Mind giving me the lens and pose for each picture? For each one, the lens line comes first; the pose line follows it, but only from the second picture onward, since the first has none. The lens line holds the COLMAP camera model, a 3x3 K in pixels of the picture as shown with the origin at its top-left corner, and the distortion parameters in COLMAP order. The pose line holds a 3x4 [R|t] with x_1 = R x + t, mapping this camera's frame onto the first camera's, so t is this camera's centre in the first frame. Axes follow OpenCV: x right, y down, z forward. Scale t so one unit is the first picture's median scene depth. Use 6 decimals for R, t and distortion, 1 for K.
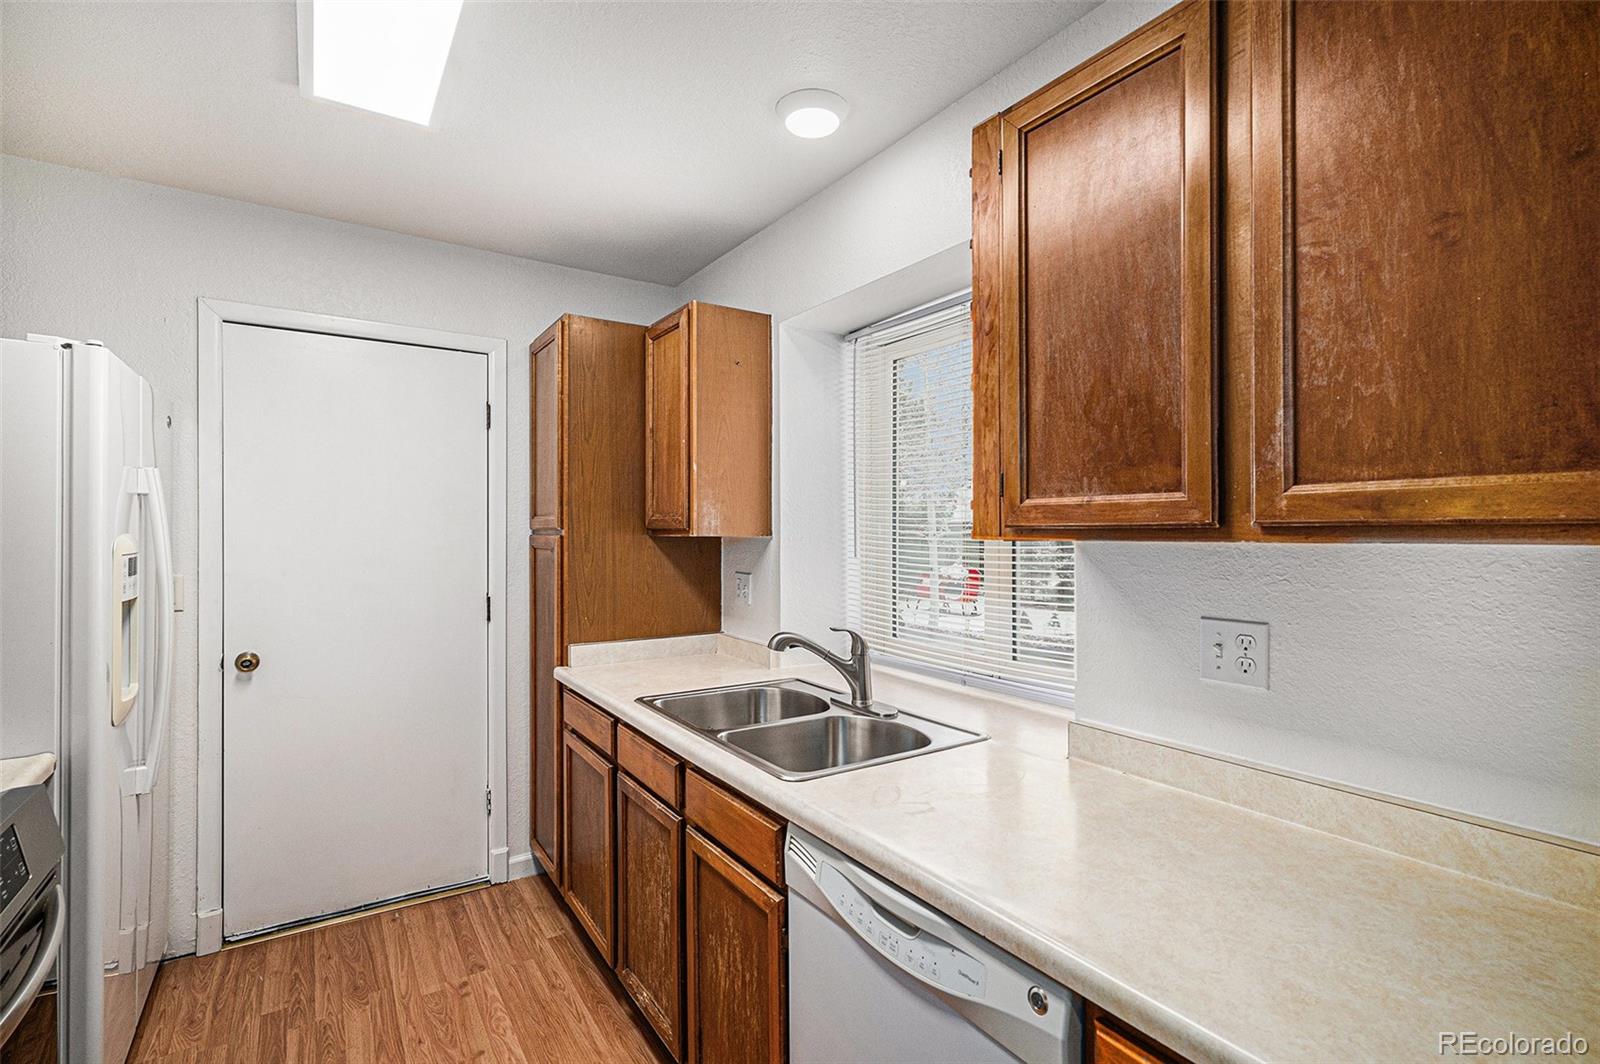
lens RADIAL K [[745.2, 0, 791.1], [0, 745.2, 534.8], [0, 0, 1]] dist [0.003542, -0.000114]
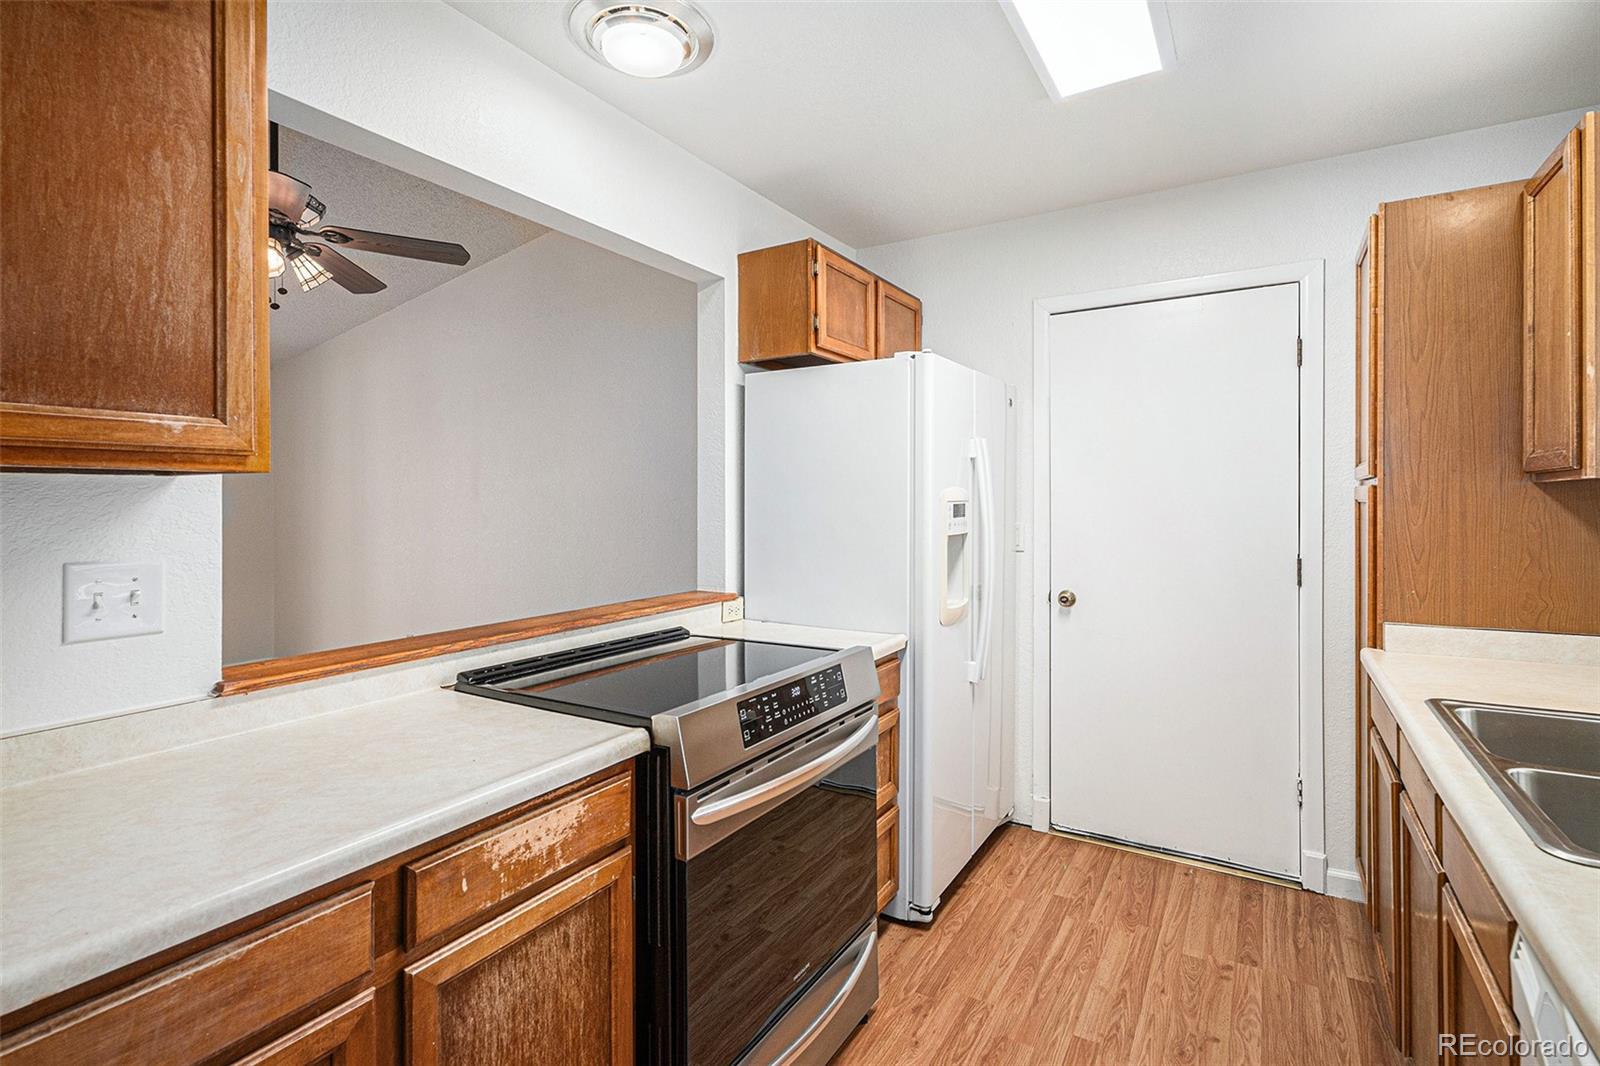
lens RADIAL K [[756.2, 0, 798.9], [0, 756.2, 505.7], [0, 0, 1]] dist [0.000552, 0.000705]
pose [[0.431116, -0.003089, -0.902291, 0.164715], [0.003348, 0.999993, -0.001823, 0.024389], [0.902290, -0.002235, 0.431123, 0.101794]]
